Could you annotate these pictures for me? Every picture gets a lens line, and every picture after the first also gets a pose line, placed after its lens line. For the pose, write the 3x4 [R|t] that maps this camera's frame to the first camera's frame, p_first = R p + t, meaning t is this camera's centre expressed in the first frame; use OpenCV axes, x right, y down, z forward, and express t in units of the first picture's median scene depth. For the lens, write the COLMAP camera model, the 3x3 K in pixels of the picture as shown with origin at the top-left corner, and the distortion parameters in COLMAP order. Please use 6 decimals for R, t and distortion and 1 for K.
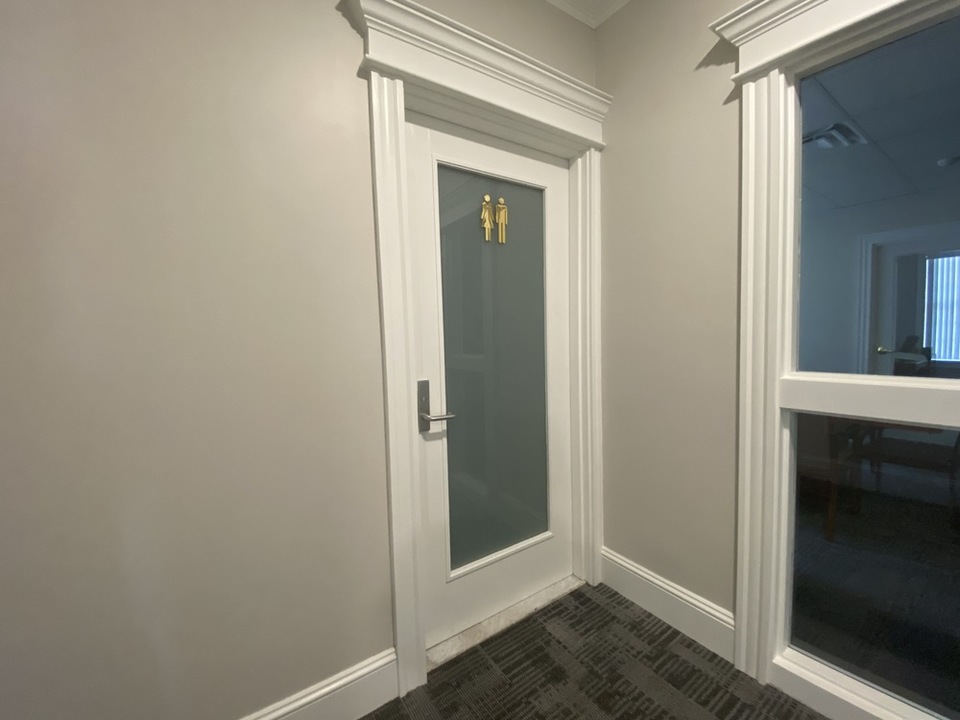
lens RADIAL K [[389.3, 0, 484.7], [0, 389.3, 355.1], [0, 0, 1]] dist [0.000006, -0.000107]
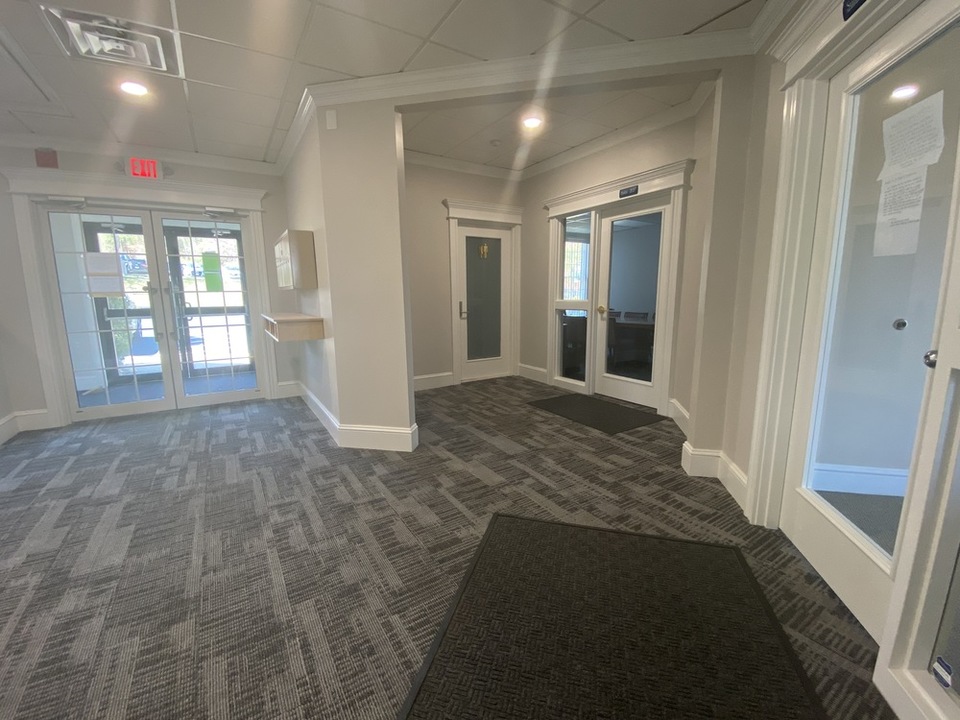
lens RADIAL K [[389.3, 0, 479.3], [0, 389.3, 362.0], [0, 0, 1]] dist [0.000006, -0.000107]
pose [[0.997816, 0.028450, -0.059620, 0.222302], [-0.021016, 0.992332, 0.121797, 0.172746], [0.062628, -0.120278, 0.990763, -2.402088]]
